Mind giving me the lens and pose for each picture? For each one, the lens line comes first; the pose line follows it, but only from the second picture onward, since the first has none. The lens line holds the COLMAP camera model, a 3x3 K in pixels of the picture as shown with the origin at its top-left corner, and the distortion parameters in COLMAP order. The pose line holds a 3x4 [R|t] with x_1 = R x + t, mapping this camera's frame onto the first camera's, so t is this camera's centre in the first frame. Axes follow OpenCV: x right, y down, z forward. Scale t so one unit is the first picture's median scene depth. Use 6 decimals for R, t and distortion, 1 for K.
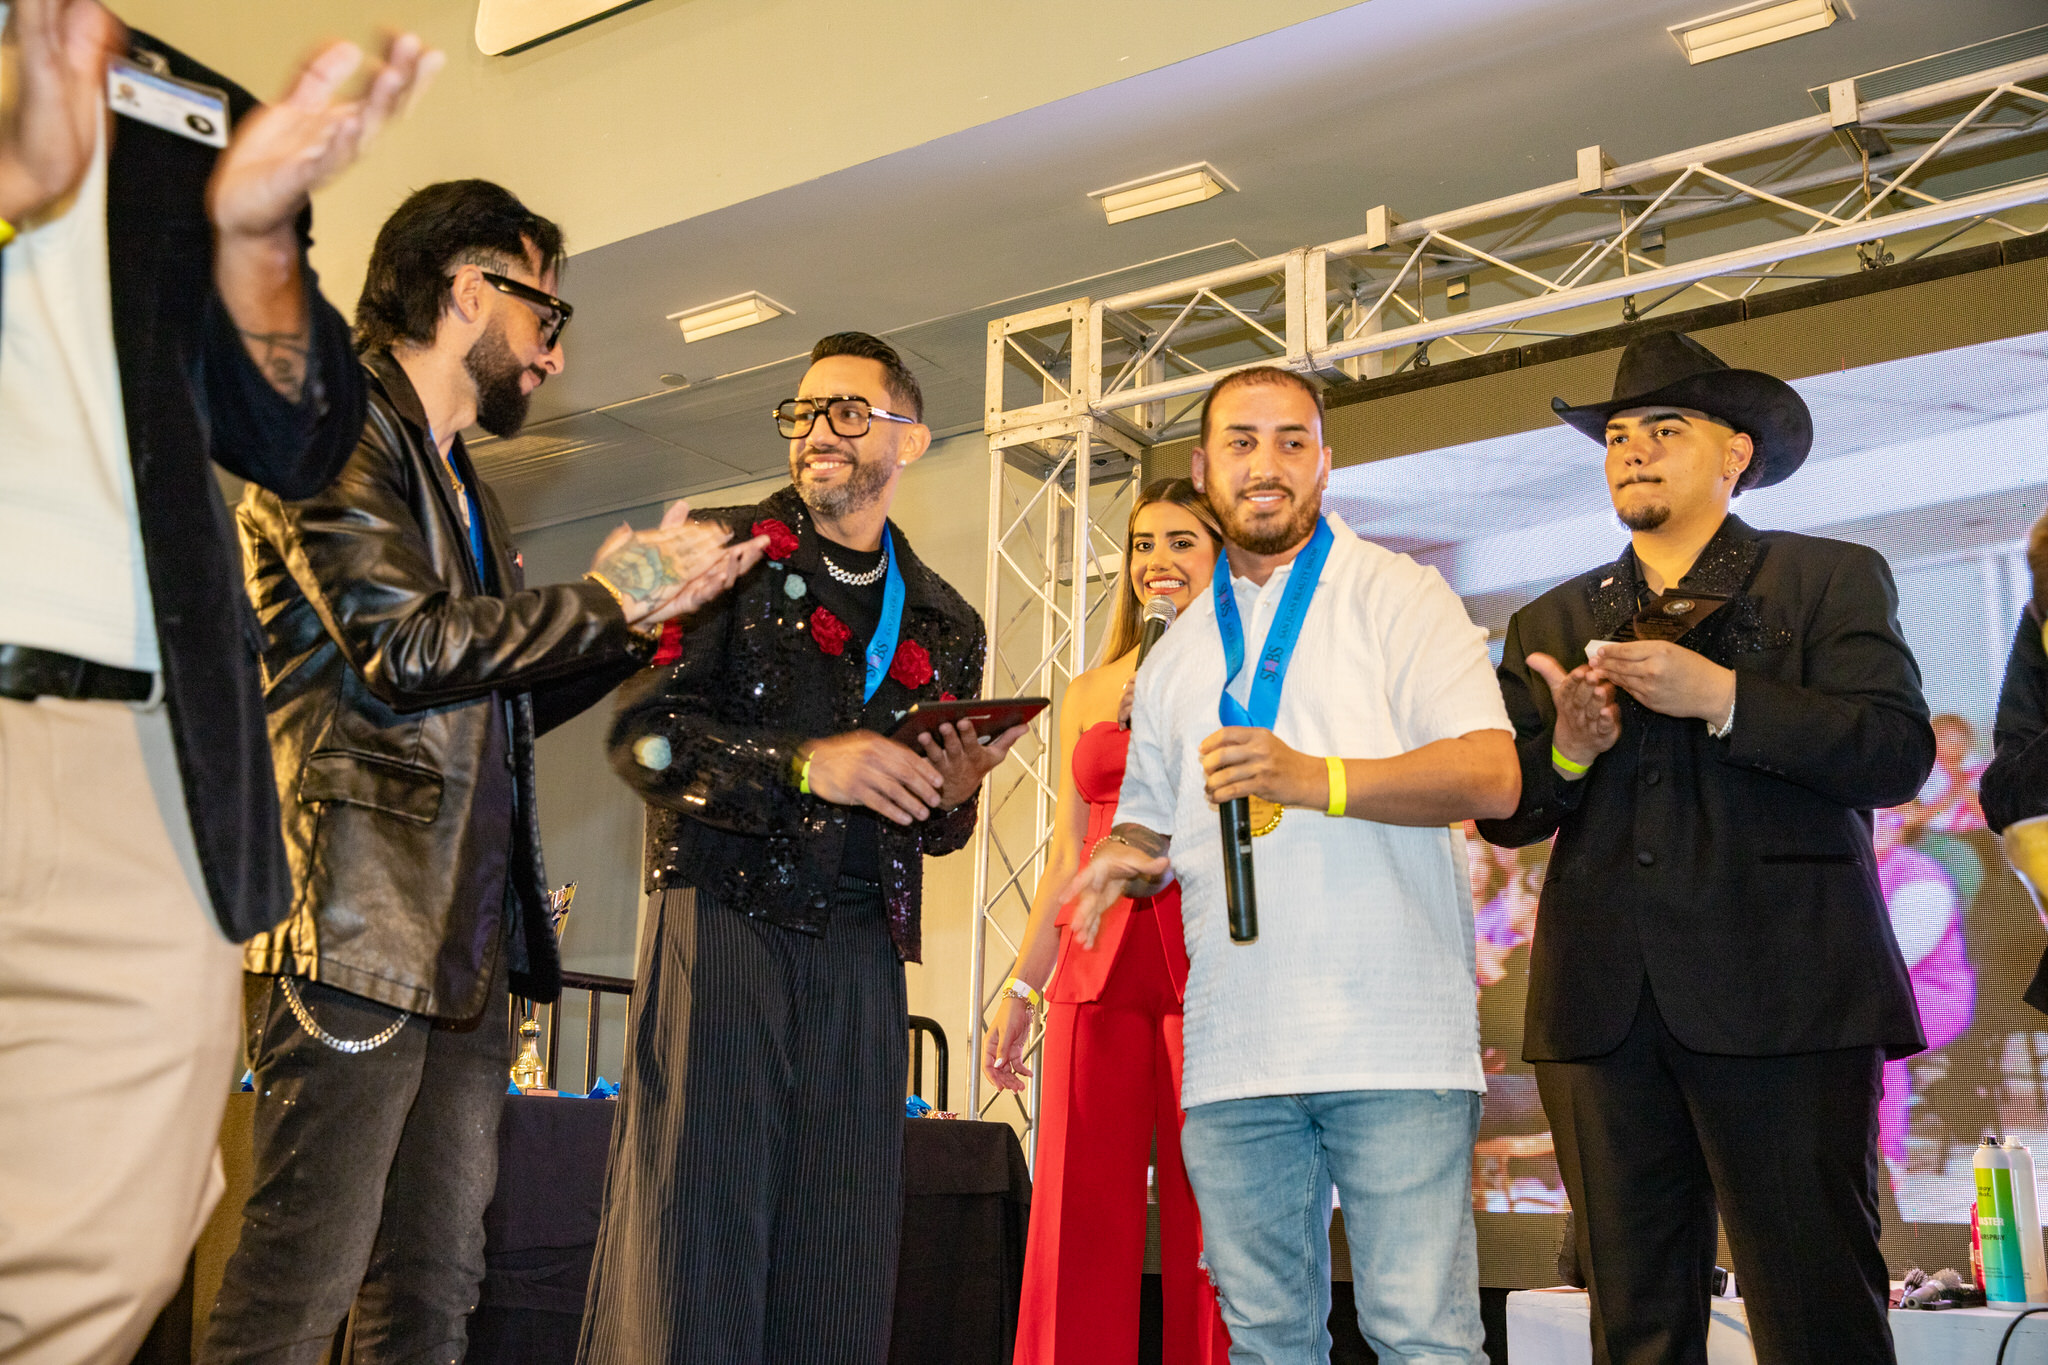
lens RADIAL K [[2098.4, 0, 1044.4], [0, 2098.4, 687.3], [0, 0, 1]] dist [0.026287, 0.000000]
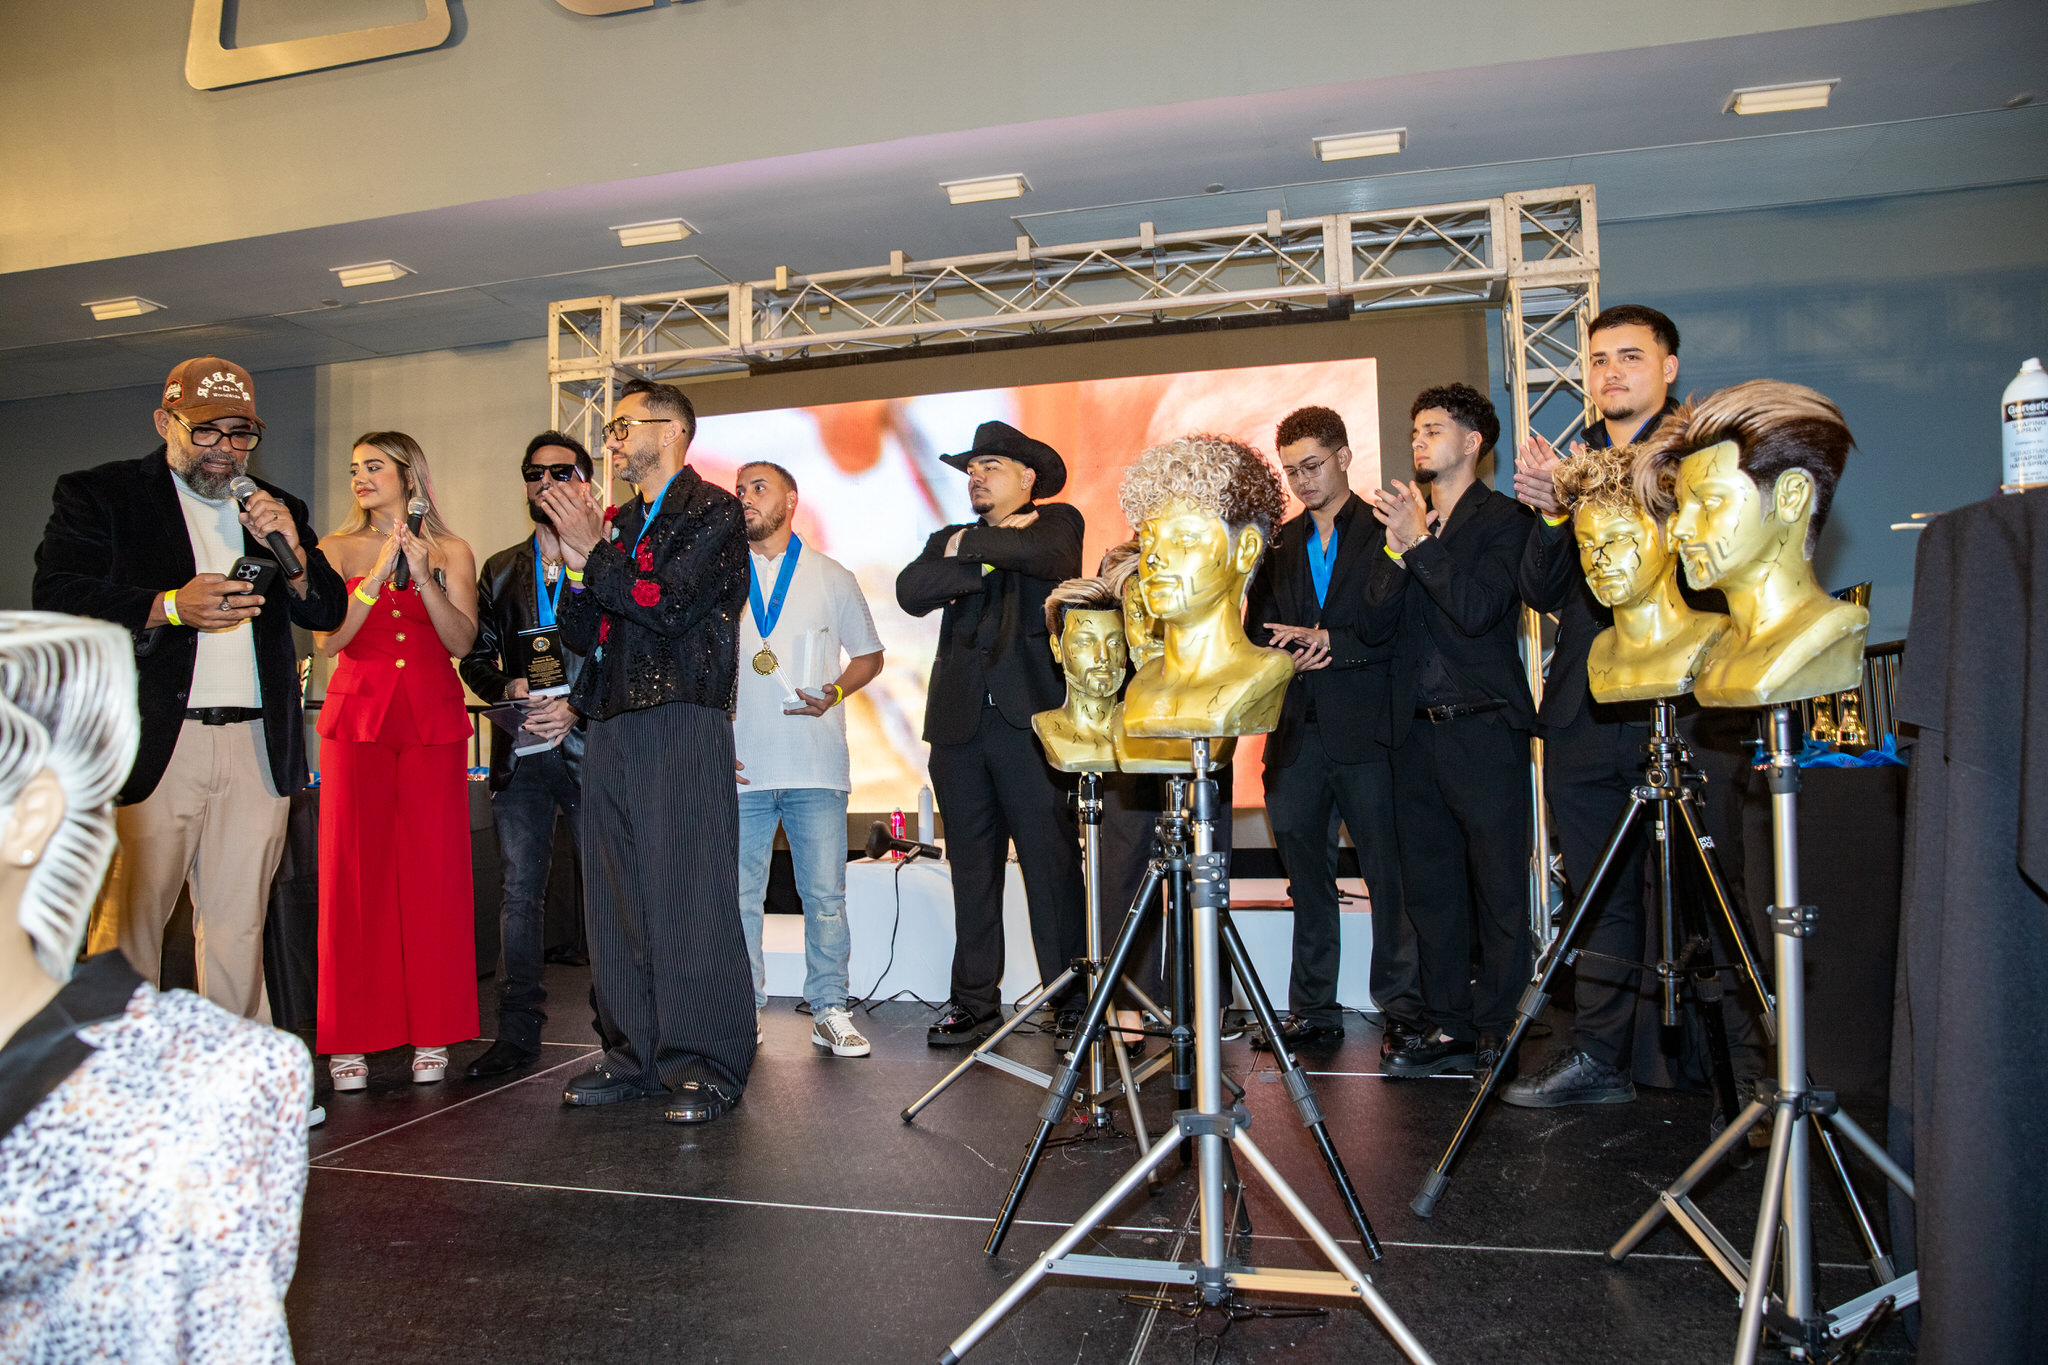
lens RADIAL K [[1367.2, 0, 1006.5], [0, 1367.2, 645.5], [0, 0, 1]] dist [-0.038884, 0.011019]
pose [[0.942632, -0.015826, 0.333458, -0.050371], [-0.042129, 0.985250, 0.165853, -0.103618], [-0.331164, -0.170387, 0.928062, -0.184304]]
